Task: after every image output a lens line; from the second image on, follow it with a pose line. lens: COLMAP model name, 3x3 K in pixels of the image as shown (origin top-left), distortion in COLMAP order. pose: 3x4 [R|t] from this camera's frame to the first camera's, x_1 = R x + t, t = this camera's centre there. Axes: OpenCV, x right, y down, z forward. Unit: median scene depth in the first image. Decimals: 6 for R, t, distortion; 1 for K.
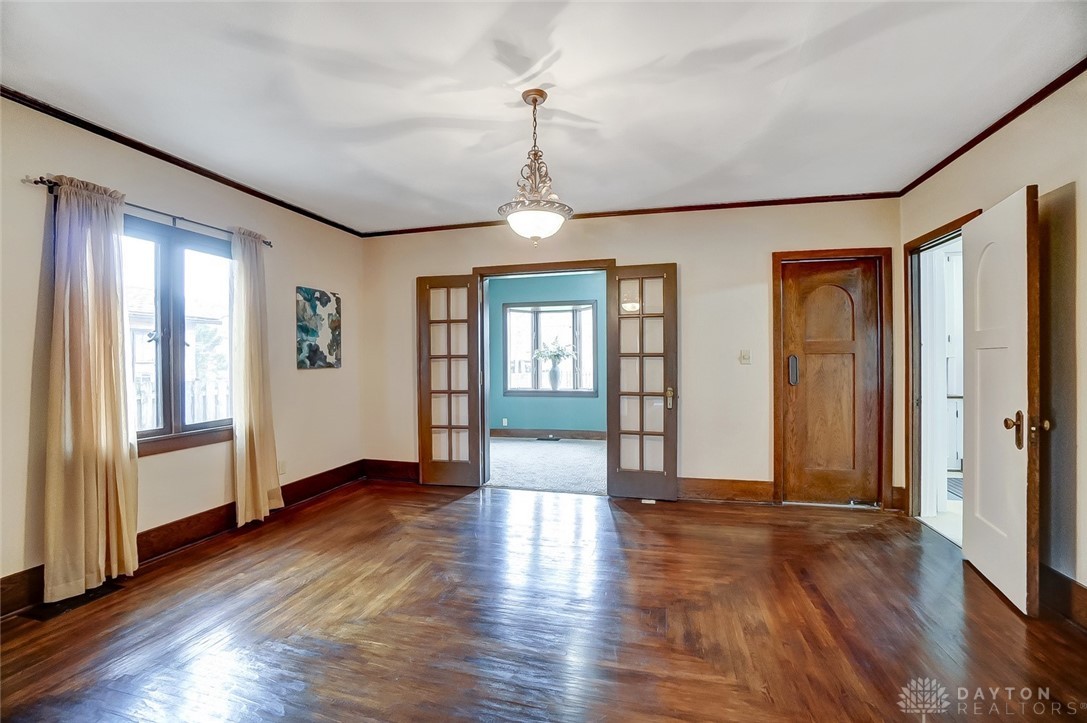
lens RADIAL K [[500.1, 0, 543.5], [0, 500.1, 361.5], [0, 0, 1]] dist [-0.070782, 0.028100]
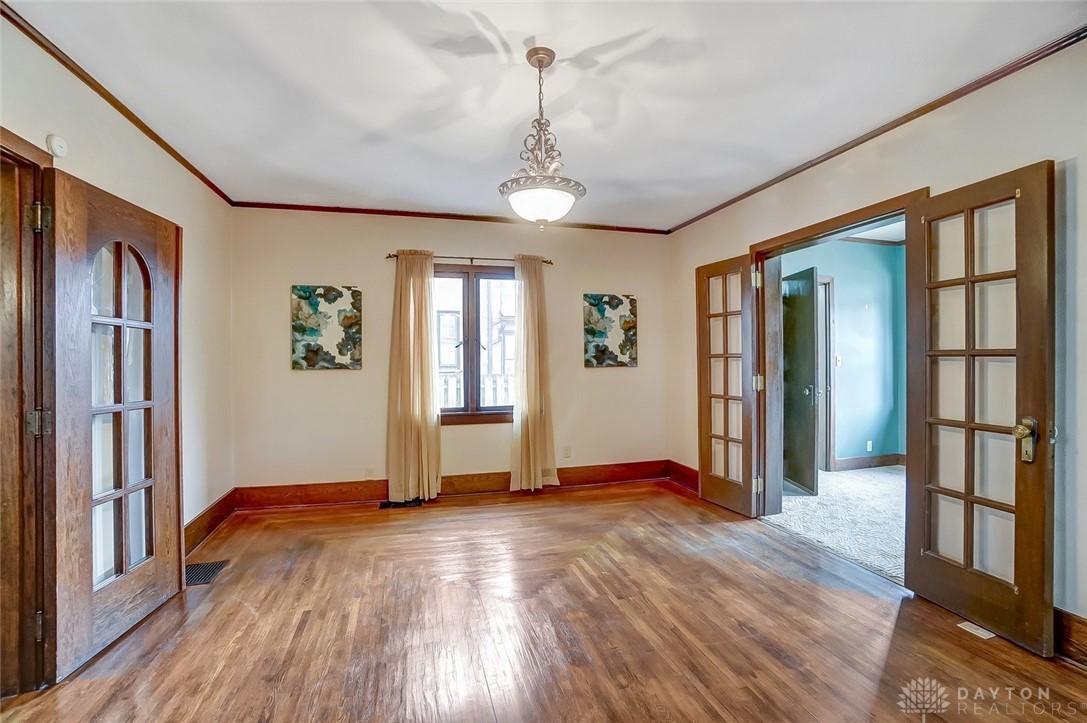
lens RADIAL K [[500.1, 0, 543.5], [0, 500.1, 361.5], [0, 0, 1]] dist [-0.070782, 0.028100]
pose [[0.478007, 0.008920, -0.878311, 0.440965], [-0.000100, 0.999949, 0.010101, -0.009285], [0.878356, -0.004741, 0.477983, 0.353881]]
